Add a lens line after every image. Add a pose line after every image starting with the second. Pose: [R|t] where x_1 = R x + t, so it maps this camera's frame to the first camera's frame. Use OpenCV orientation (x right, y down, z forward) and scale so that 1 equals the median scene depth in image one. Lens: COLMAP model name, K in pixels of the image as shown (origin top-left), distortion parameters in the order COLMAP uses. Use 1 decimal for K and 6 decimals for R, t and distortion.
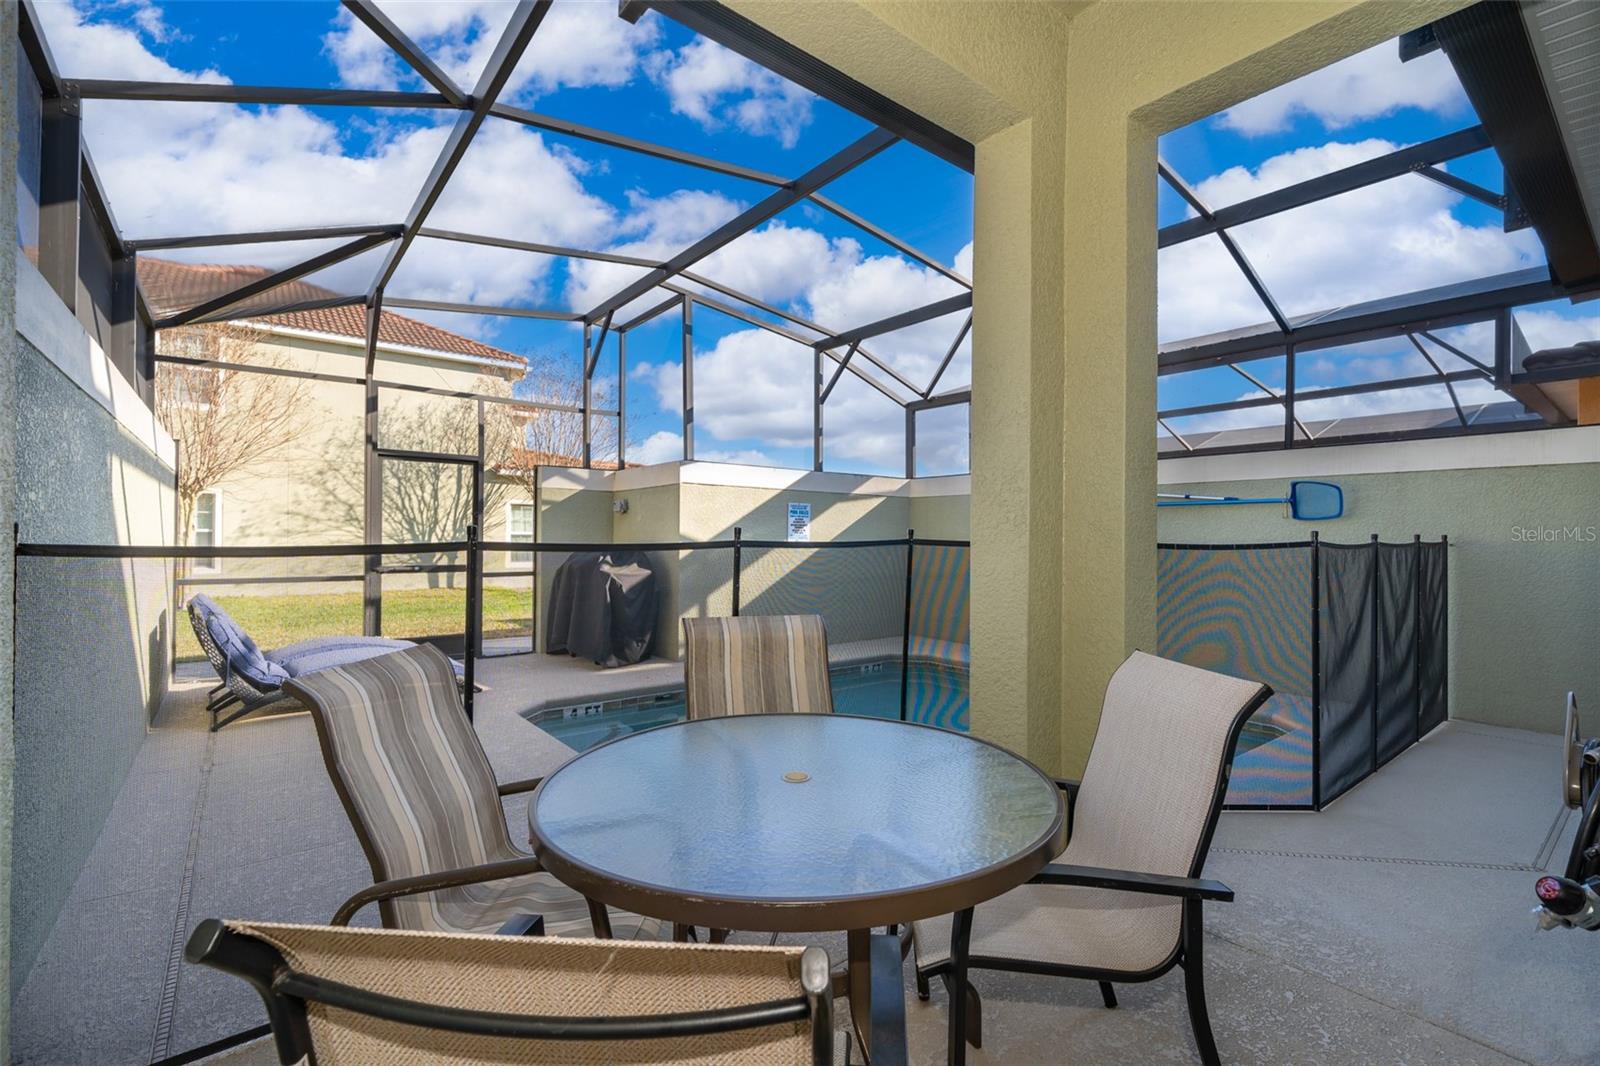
lens RADIAL K [[701.9, 0, 793.0], [0, 701.9, 533.4], [0, 0, 1]] dist [-0.004457, -0.000666]
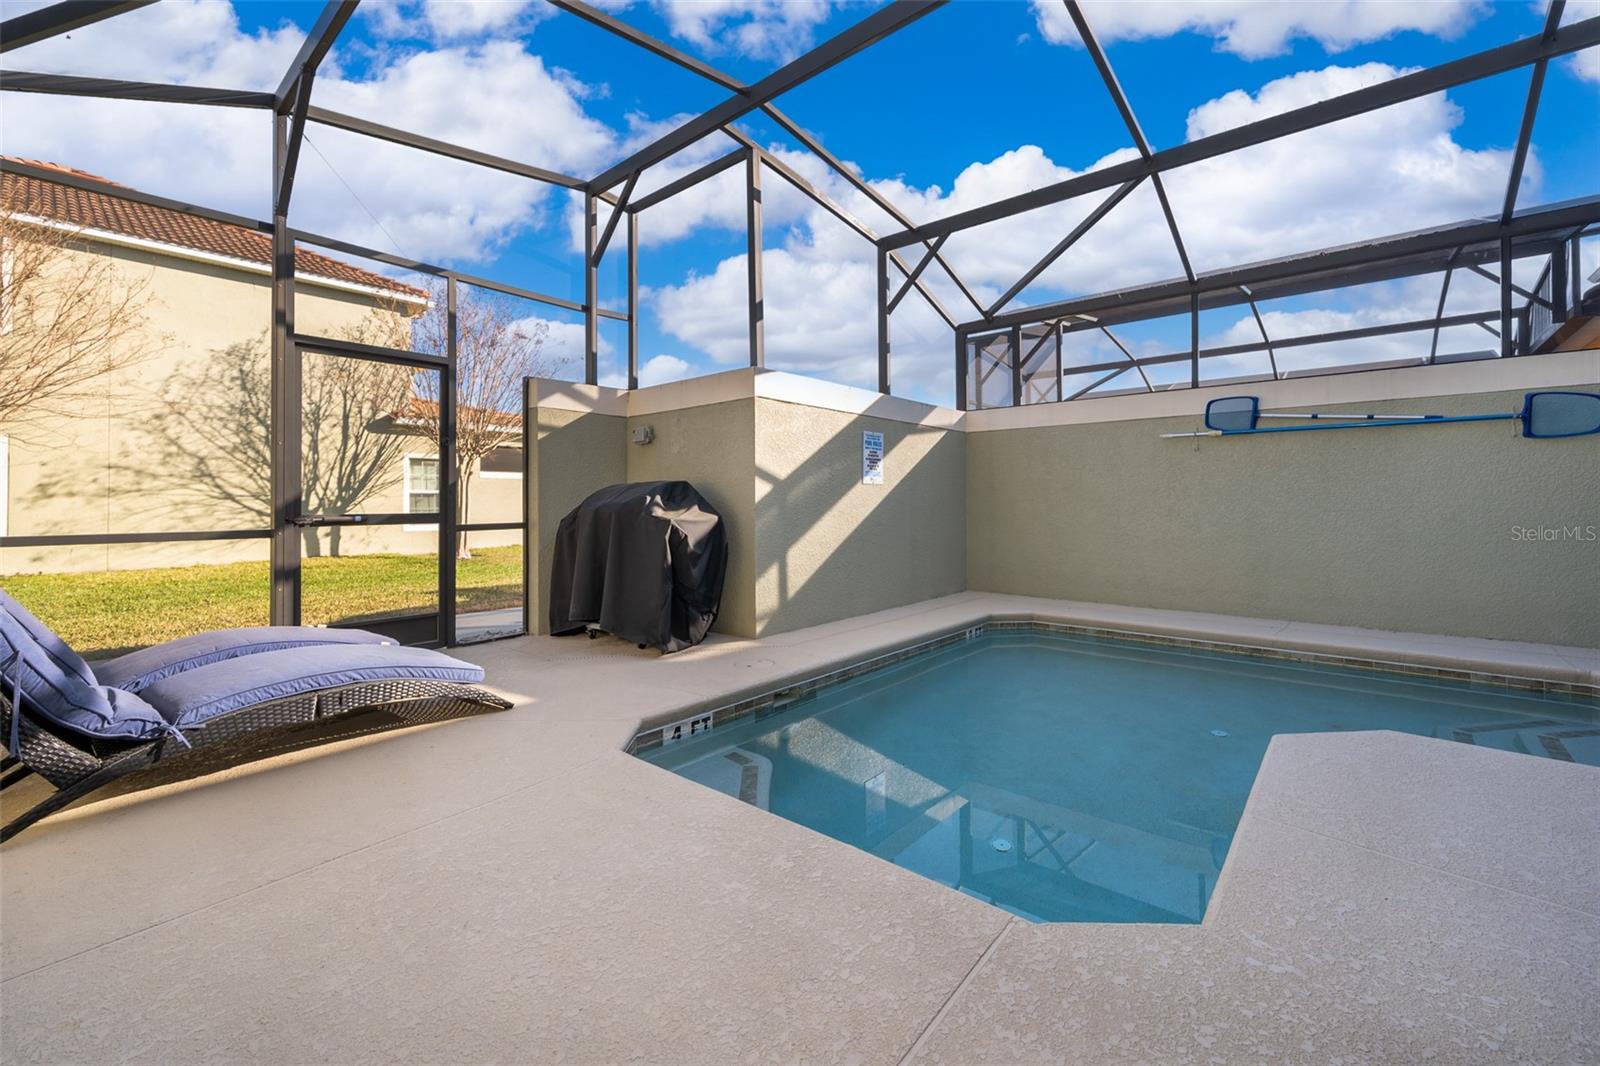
lens RADIAL K [[649.4, 0, 795.0], [0, 649.4, 498.5], [0, 0, 1]] dist [-0.004463, 0.000250]
pose [[0.980863, -0.011602, 0.194356, -0.219689], [0.011262, 0.999933, 0.002852, 0.029076], [-0.194376, -0.000608, 0.980927, 0.276129]]
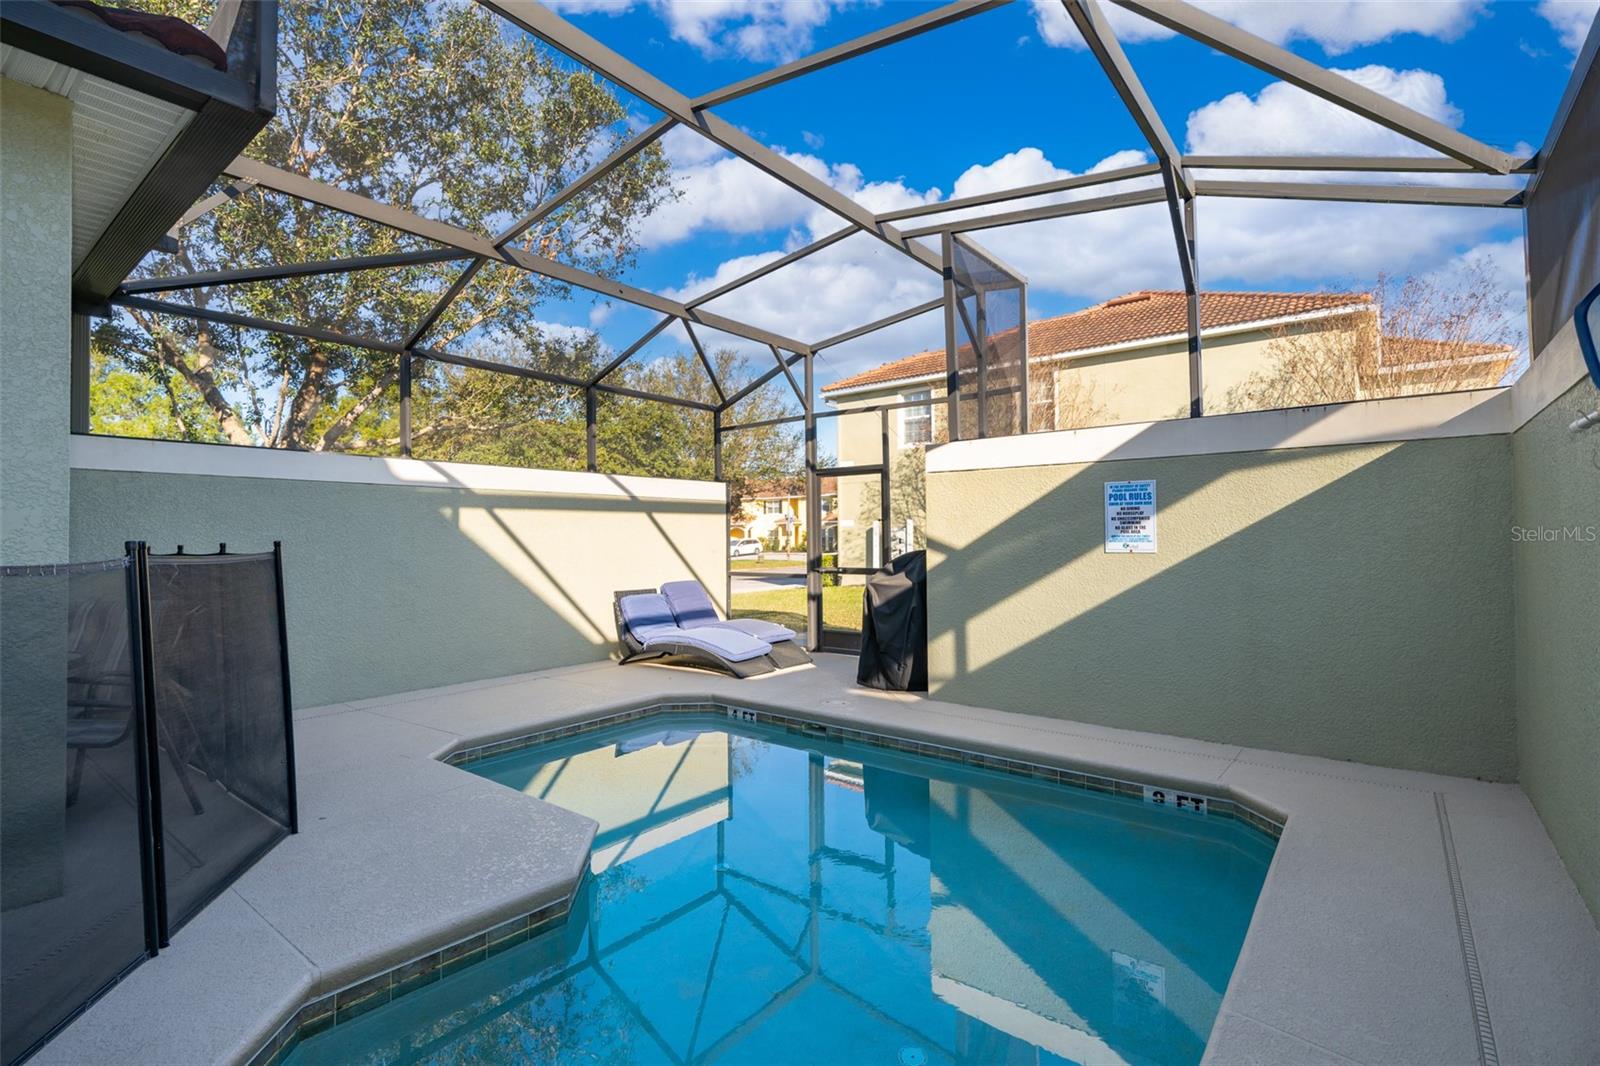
lens RADIAL K [[701.9, 0, 795.2], [0, 701.9, 532.3], [0, 0, 1]] dist [-0.004457, -0.000666]
pose [[0.248748, -0.015716, -0.968441, 0.491816], [0.019849, 0.999741, -0.011125, 0.000686], [0.968365, -0.016456, 0.248995, 0.567745]]
